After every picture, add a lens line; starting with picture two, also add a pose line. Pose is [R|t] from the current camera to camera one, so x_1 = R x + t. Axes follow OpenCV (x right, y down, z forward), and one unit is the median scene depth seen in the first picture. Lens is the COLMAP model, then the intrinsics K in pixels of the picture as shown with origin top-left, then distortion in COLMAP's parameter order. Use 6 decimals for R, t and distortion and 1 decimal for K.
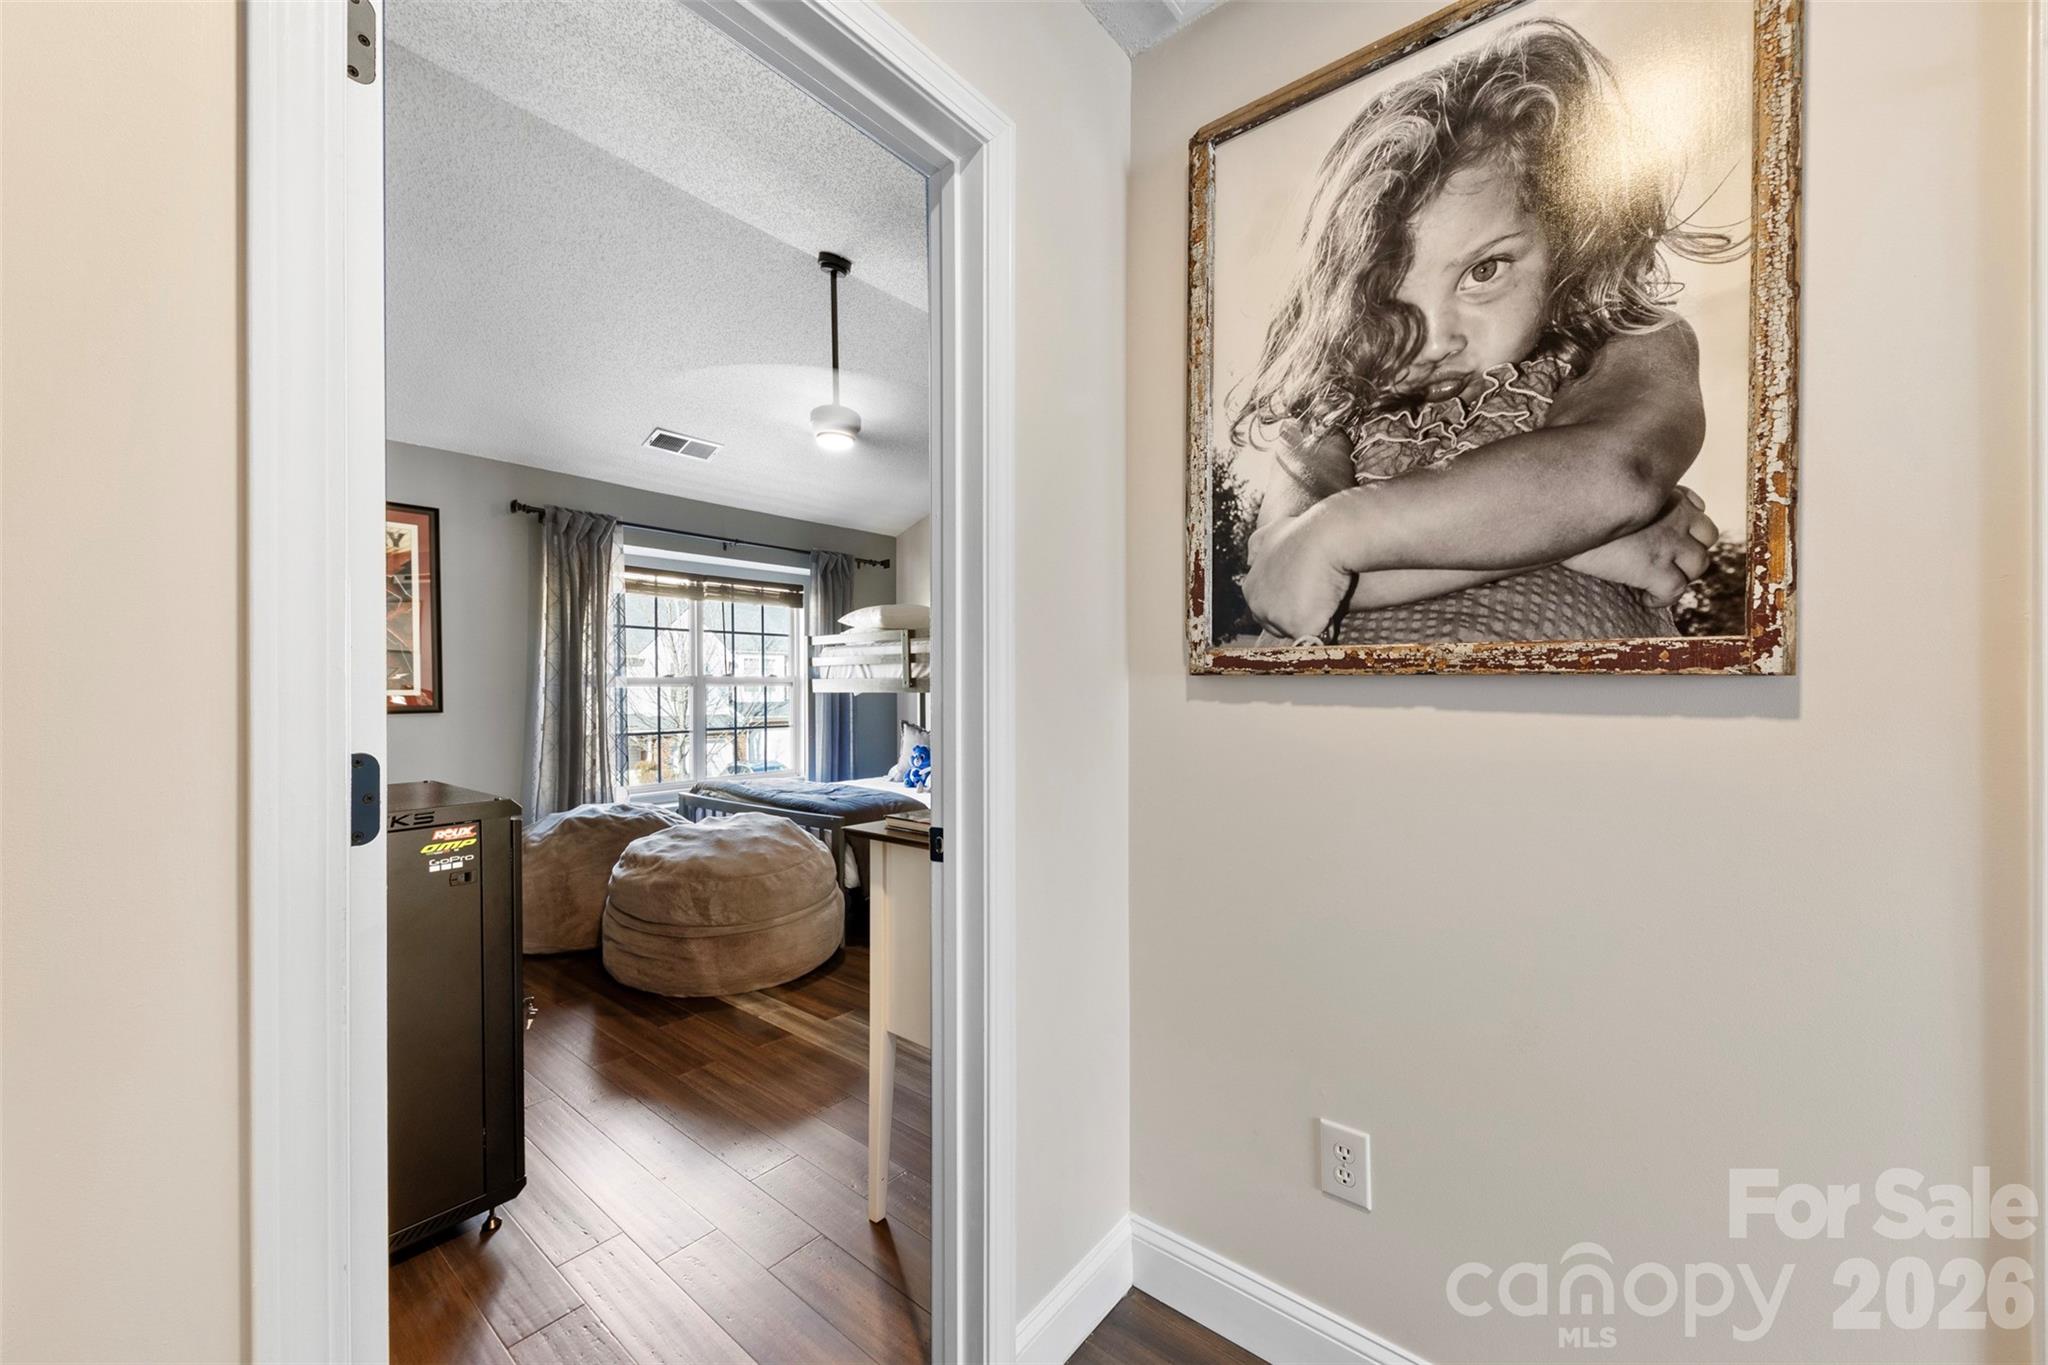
lens RADIAL K [[780.9, 0, 1035.7], [0, 780.9, 691.8], [0, 0, 1]] dist [0.014909, -0.005514]
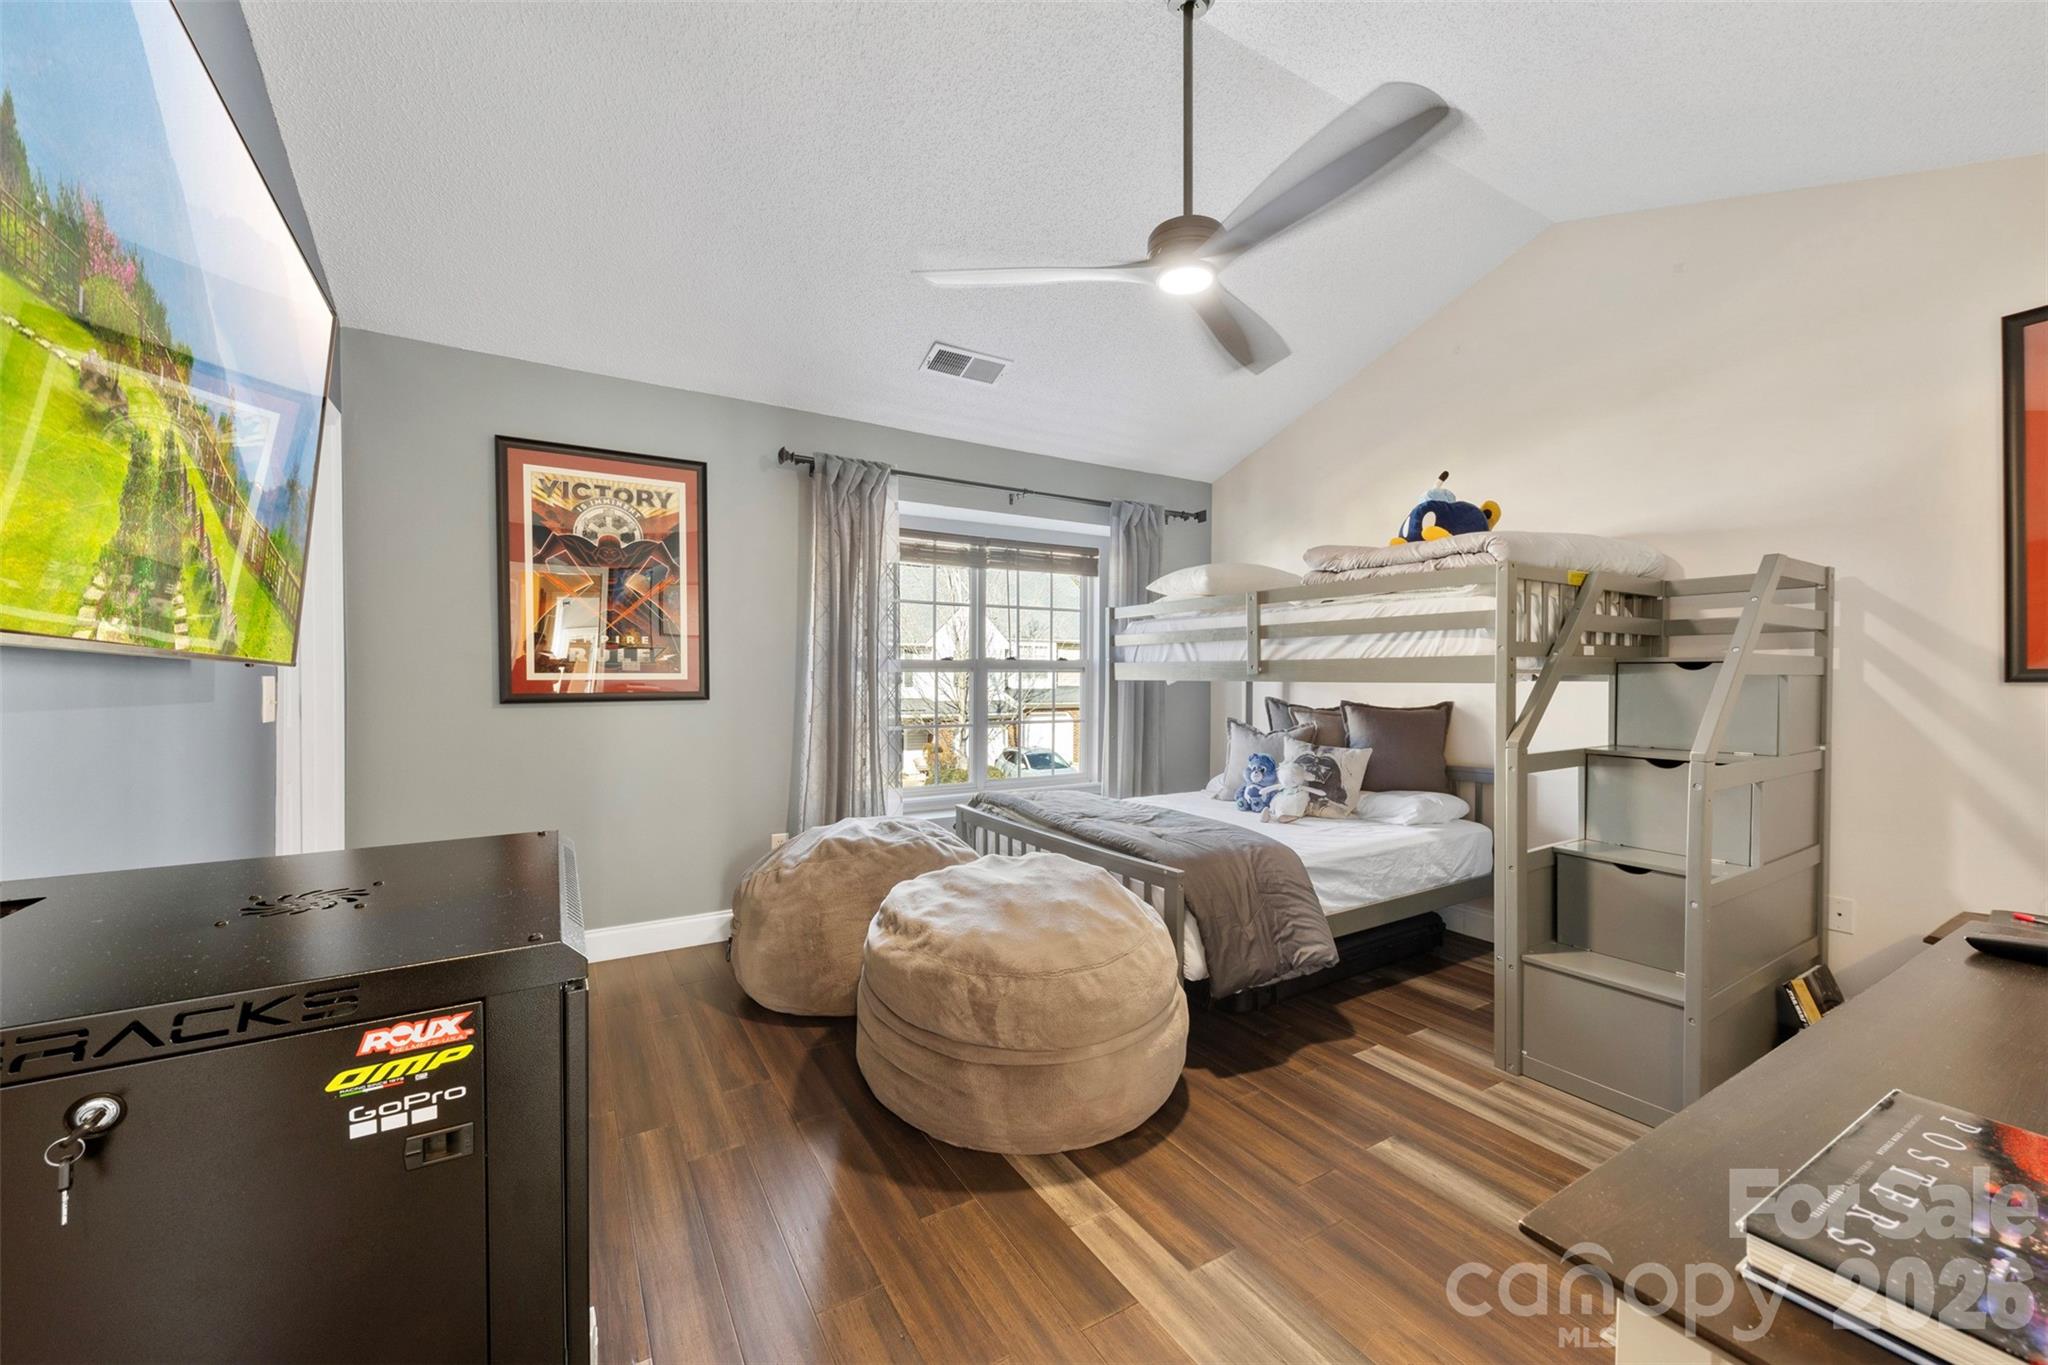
lens RADIAL K [[780.9, 0, 1022.3], [0, 780.9, 678.1], [0, 0, 1]] dist [0.014909, -0.005514]
pose [[0.939336, 0.007878, -0.342907, -0.128933], [-0.008587, 0.999963, -0.000550, 0.000074], [0.342890, 0.003462, 0.939369, 0.293063]]
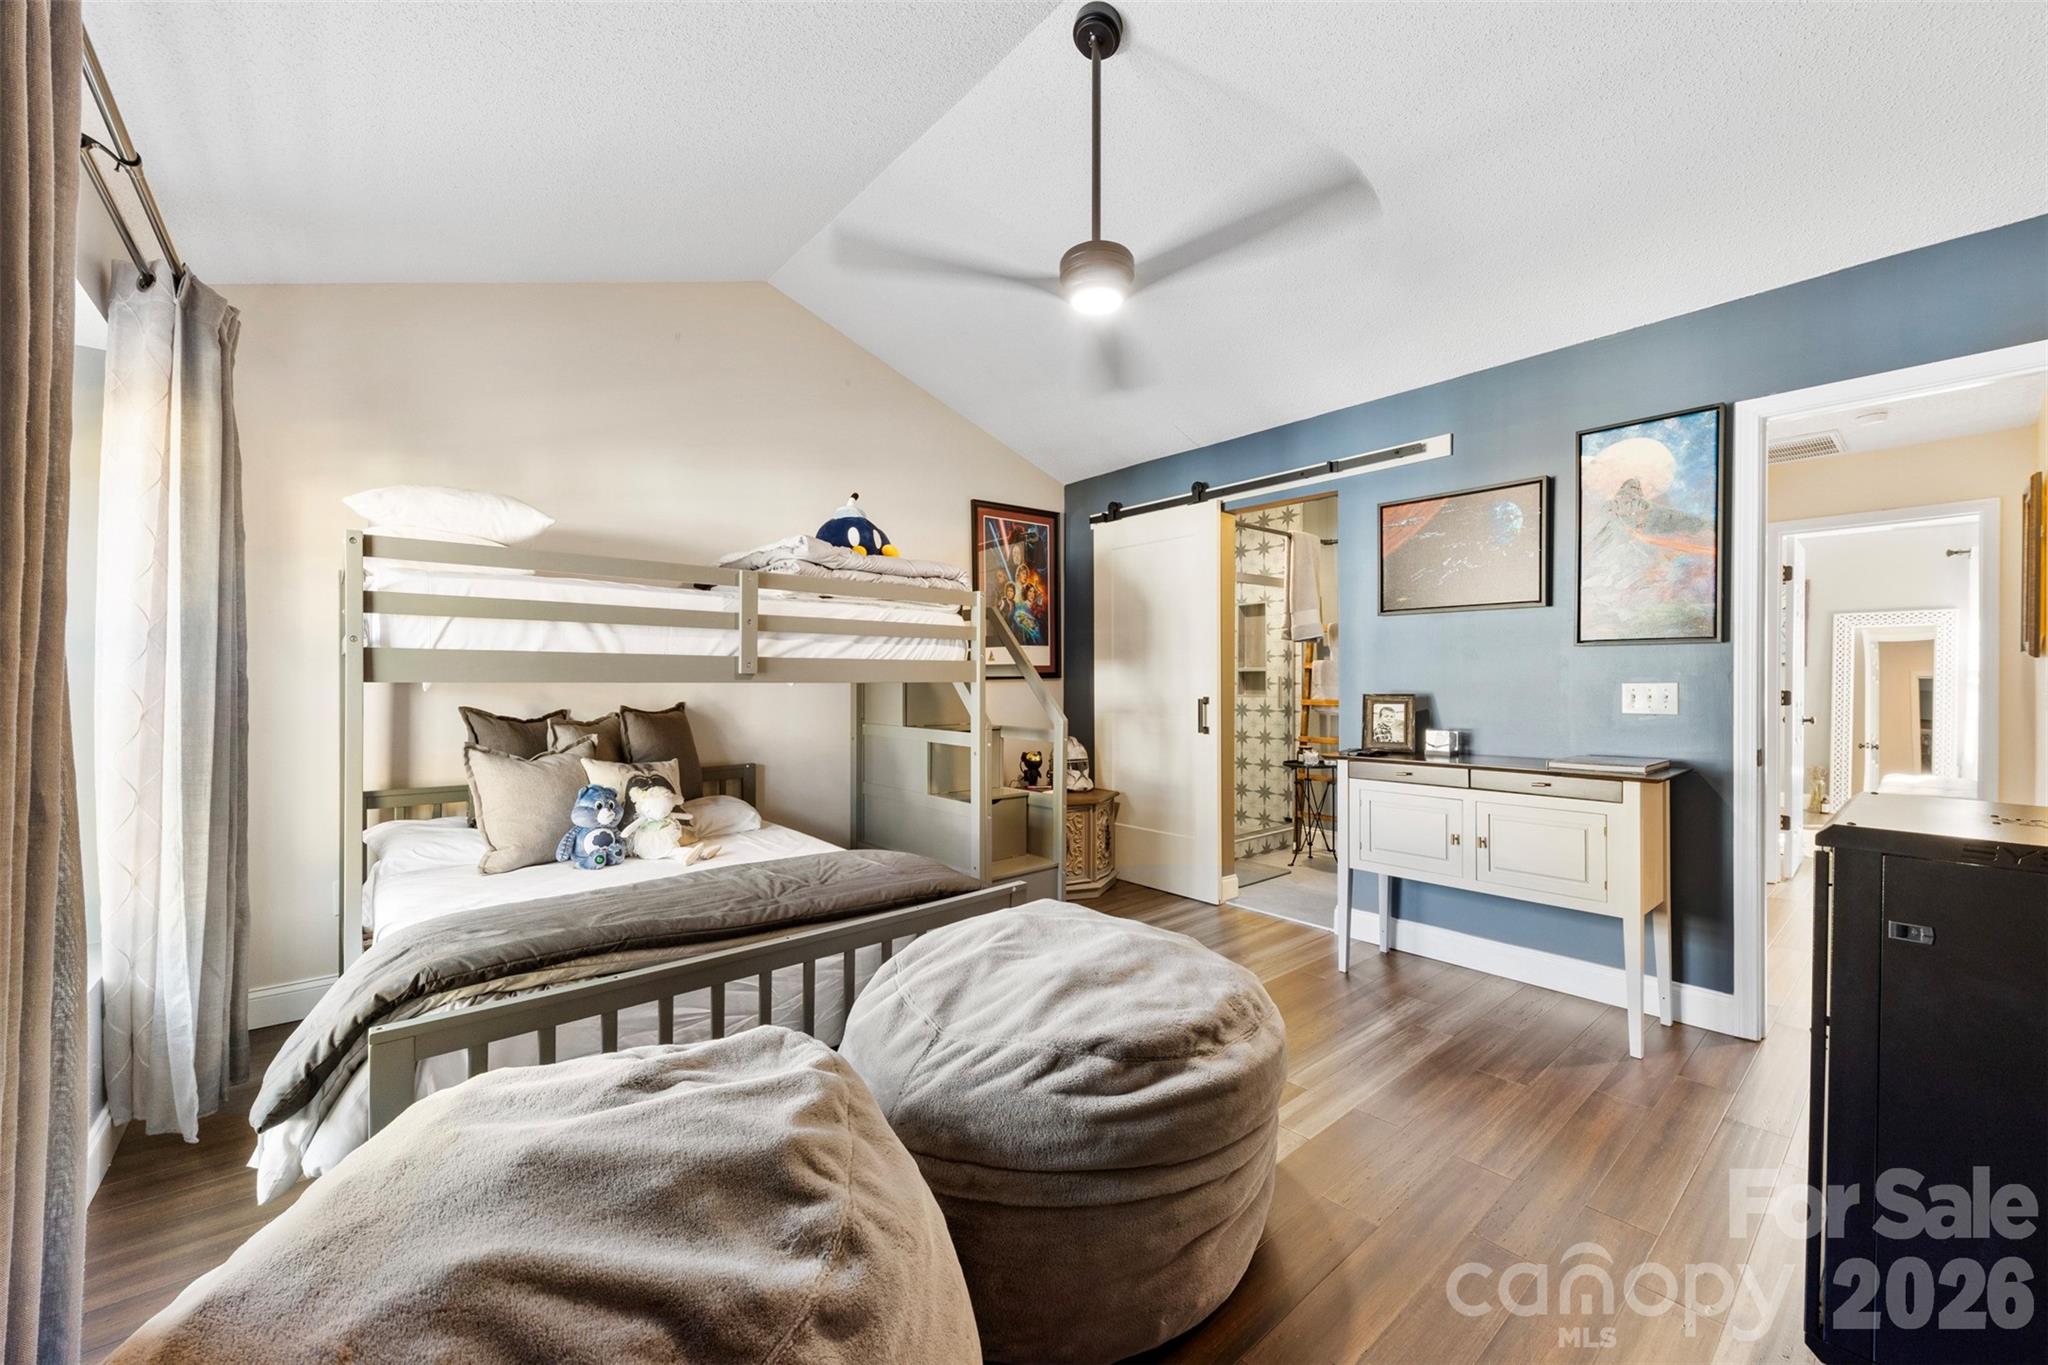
lens RADIAL K [[780.9, 0, 1038.6], [0, 780.9, 679.5], [0, 0, 1]] dist [0.014909, -0.005514]
pose [[0.182860, 0.004879, 0.983127, -0.735840], [0.001182, 0.999986, -0.005183, 0.001704], [-0.983138, 0.002110, 0.182852, 0.749496]]
